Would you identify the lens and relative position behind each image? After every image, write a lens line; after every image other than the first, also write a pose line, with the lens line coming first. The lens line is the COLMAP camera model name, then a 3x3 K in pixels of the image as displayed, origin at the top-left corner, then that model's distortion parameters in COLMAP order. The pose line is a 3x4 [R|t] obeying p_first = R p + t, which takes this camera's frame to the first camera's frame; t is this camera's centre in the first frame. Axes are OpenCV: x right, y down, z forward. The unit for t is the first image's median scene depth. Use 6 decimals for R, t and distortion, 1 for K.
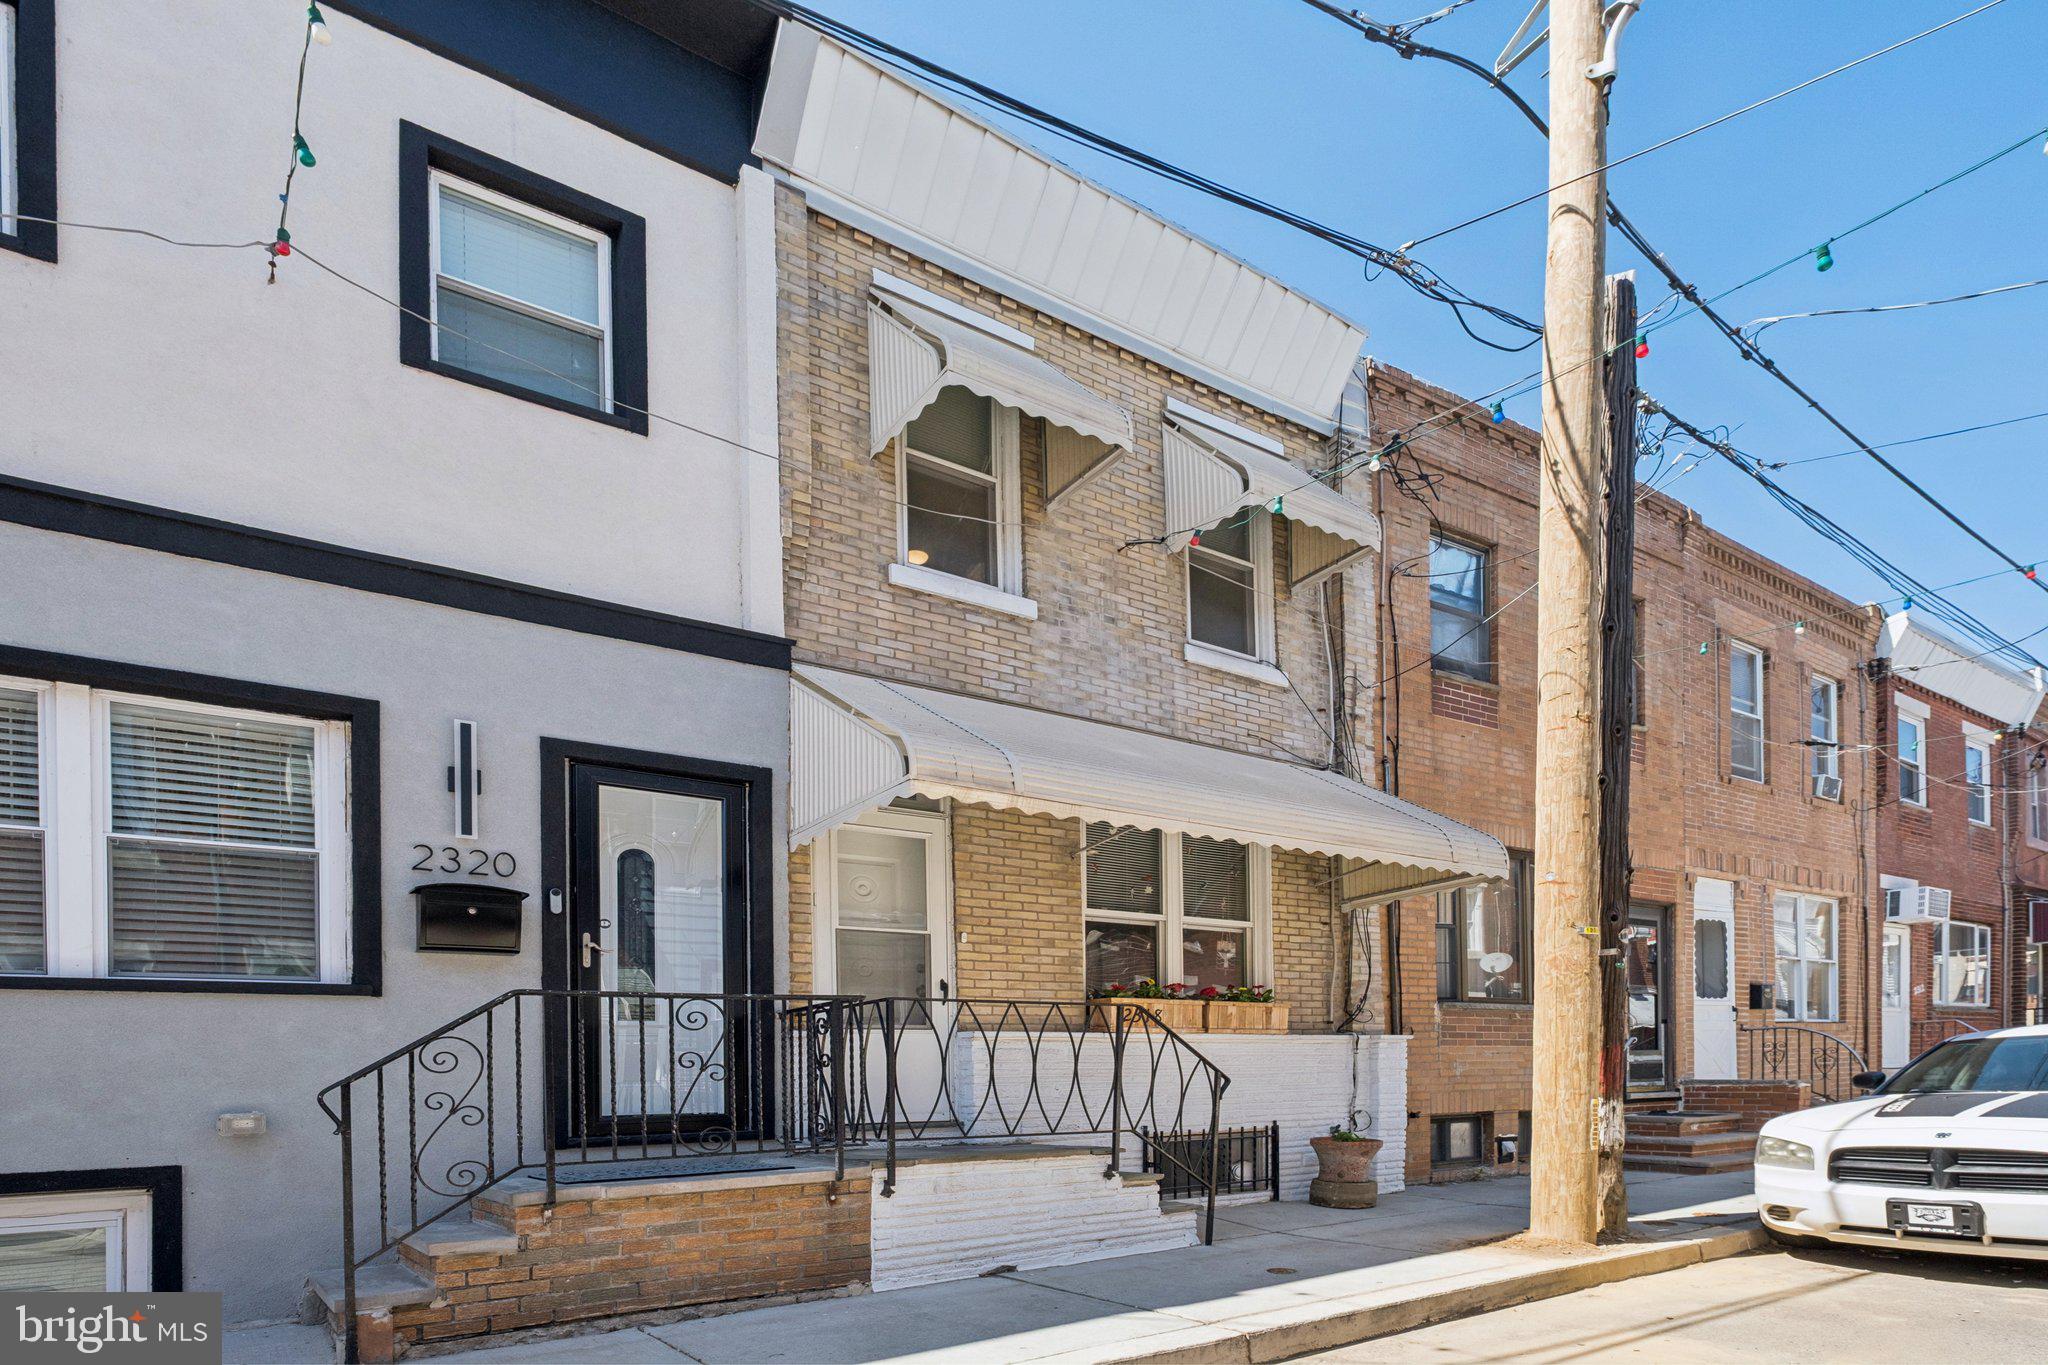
lens RADIAL K [[1019.3, 0, 1024.0], [0, 1019.3, 682.5], [0, 0, 1]] dist [-0.004371, 0.000269]
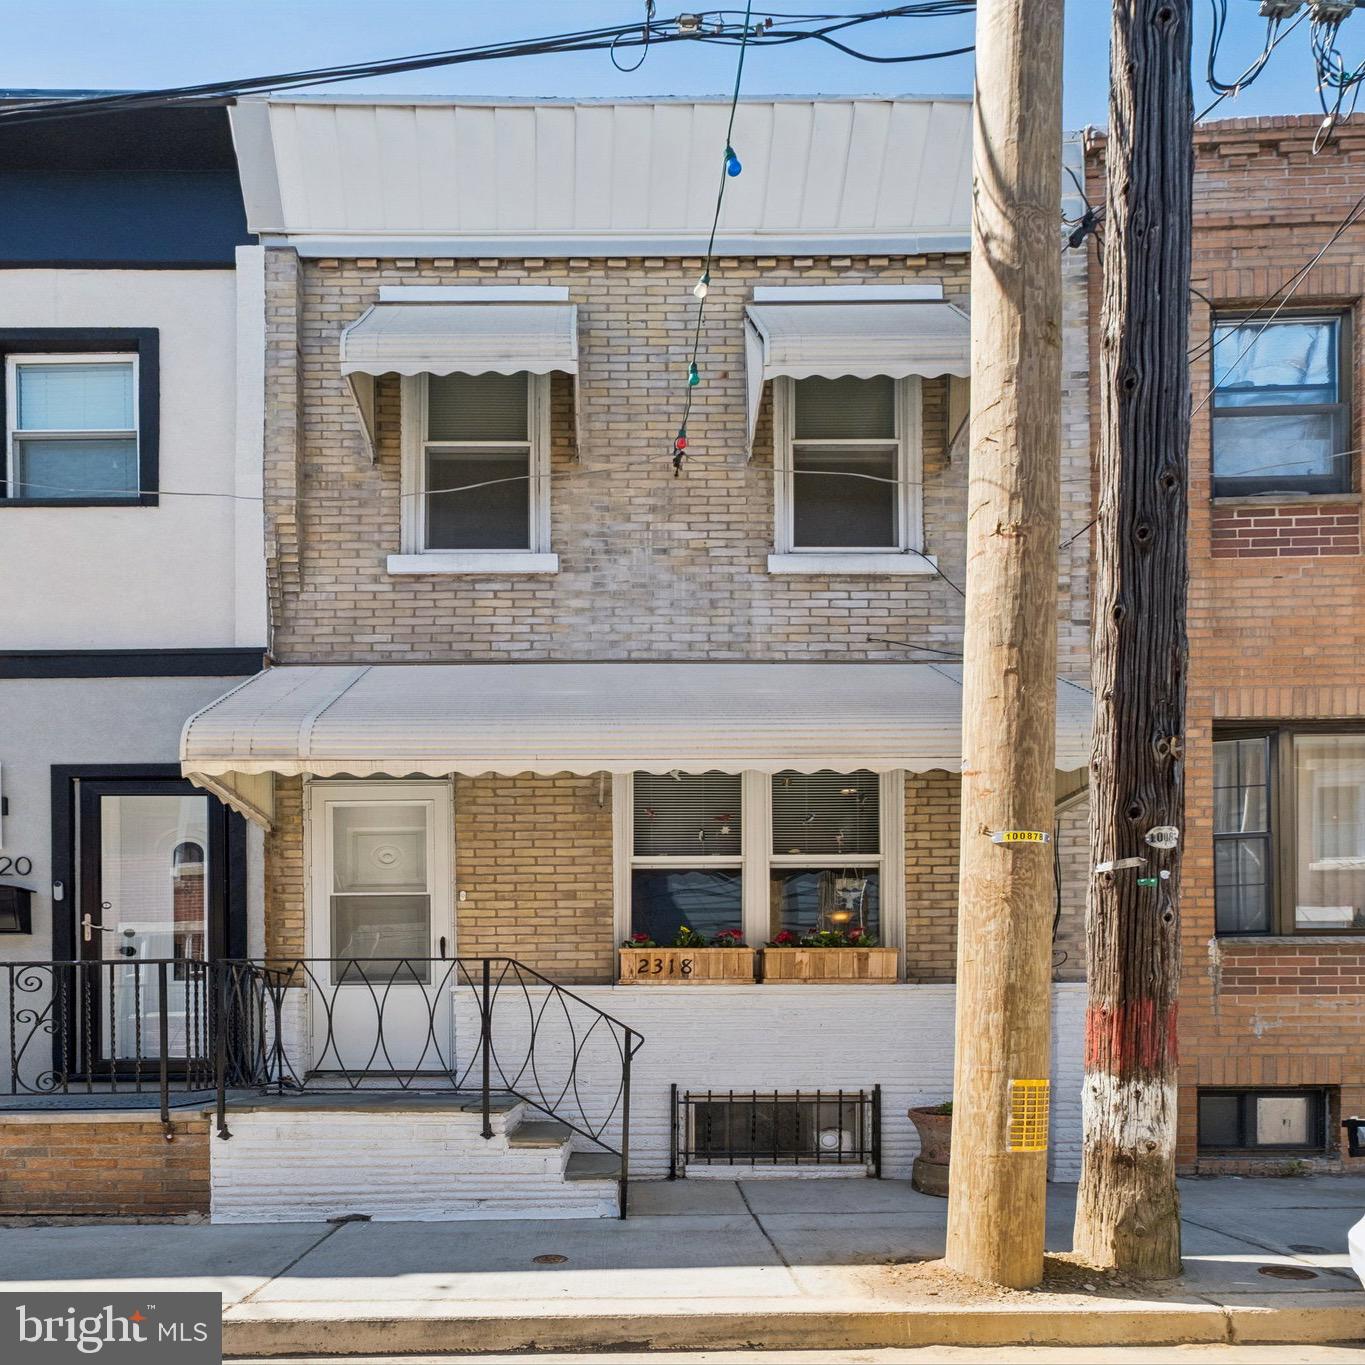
lens RADIAL K [[925.4, 0, 682.1], [0, 925.4, 709.4], [0, 0, 1]] dist [0.008120, -0.009587]
pose [[0.840297, -0.161477, -0.517520, 0.606416], [0.187555, 0.982252, -0.001950, 0.101801], [0.508650, -0.095425, 0.855669, 0.308791]]
